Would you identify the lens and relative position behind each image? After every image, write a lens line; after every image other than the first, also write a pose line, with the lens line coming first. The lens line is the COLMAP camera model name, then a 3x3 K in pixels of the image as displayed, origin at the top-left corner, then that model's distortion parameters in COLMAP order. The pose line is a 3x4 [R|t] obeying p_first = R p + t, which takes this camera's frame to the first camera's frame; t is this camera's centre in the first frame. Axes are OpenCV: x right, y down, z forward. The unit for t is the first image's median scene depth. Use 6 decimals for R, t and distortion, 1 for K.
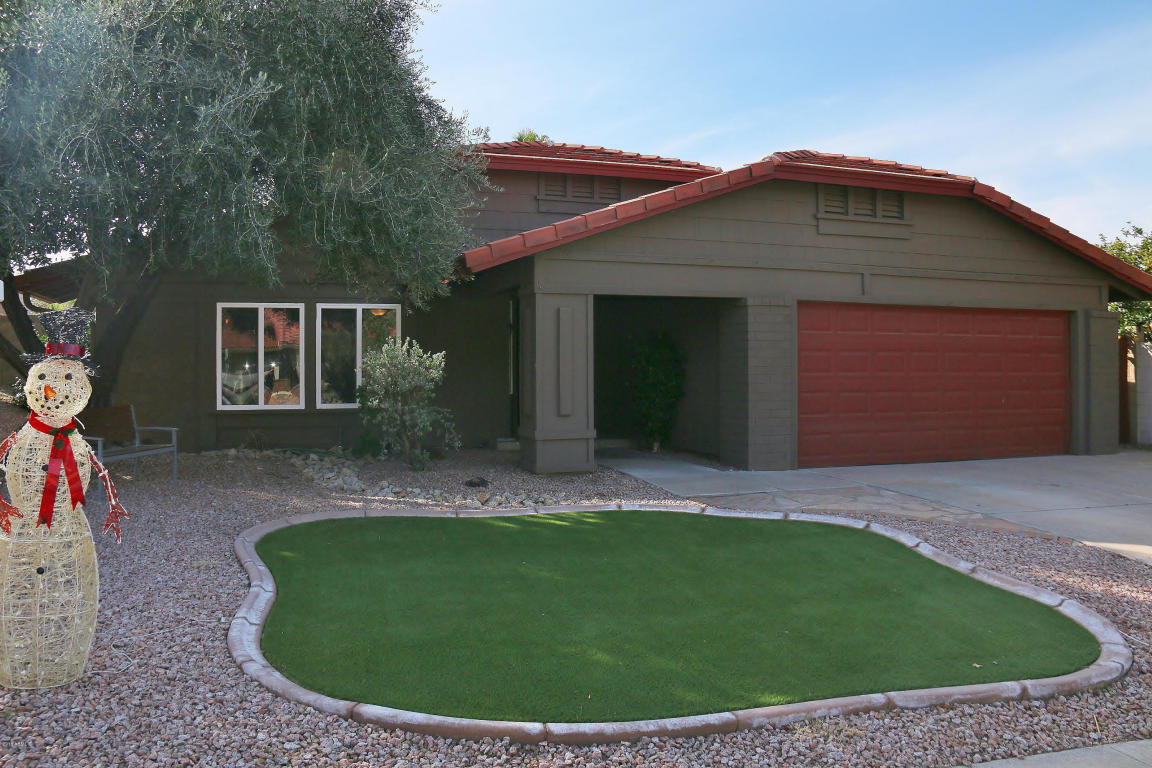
lens RADIAL K [[946.4, 0, 576.0], [0, 946.4, 384.0], [0, 0, 1]] dist [-0.153971, 0.007825]
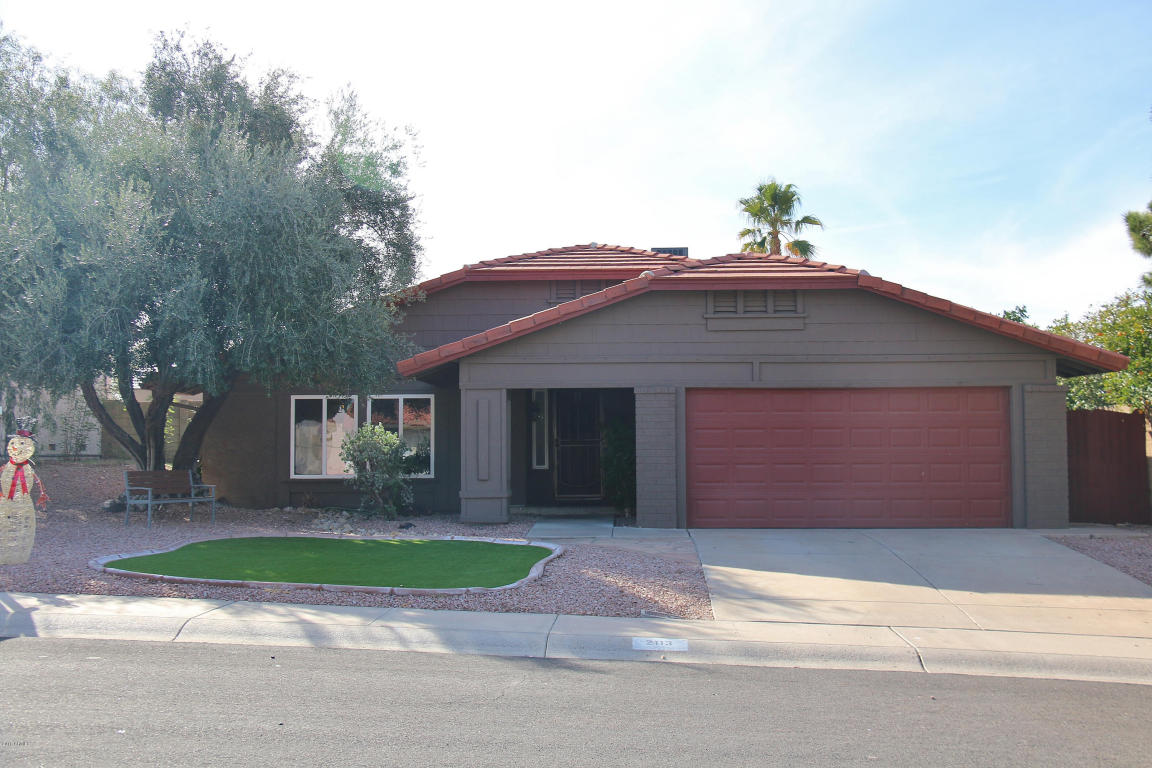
lens RADIAL K [[1286.6, 0, 576.0], [0, 1286.6, 384.0], [0, 0, 1]] dist [-0.011430, 0.301201]
pose [[0.931163, -0.021598, -0.363964, 0.733420], [-0.004547, 0.997479, -0.070823, 0.025134], [0.364576, 0.067602, 0.928716, -0.613052]]
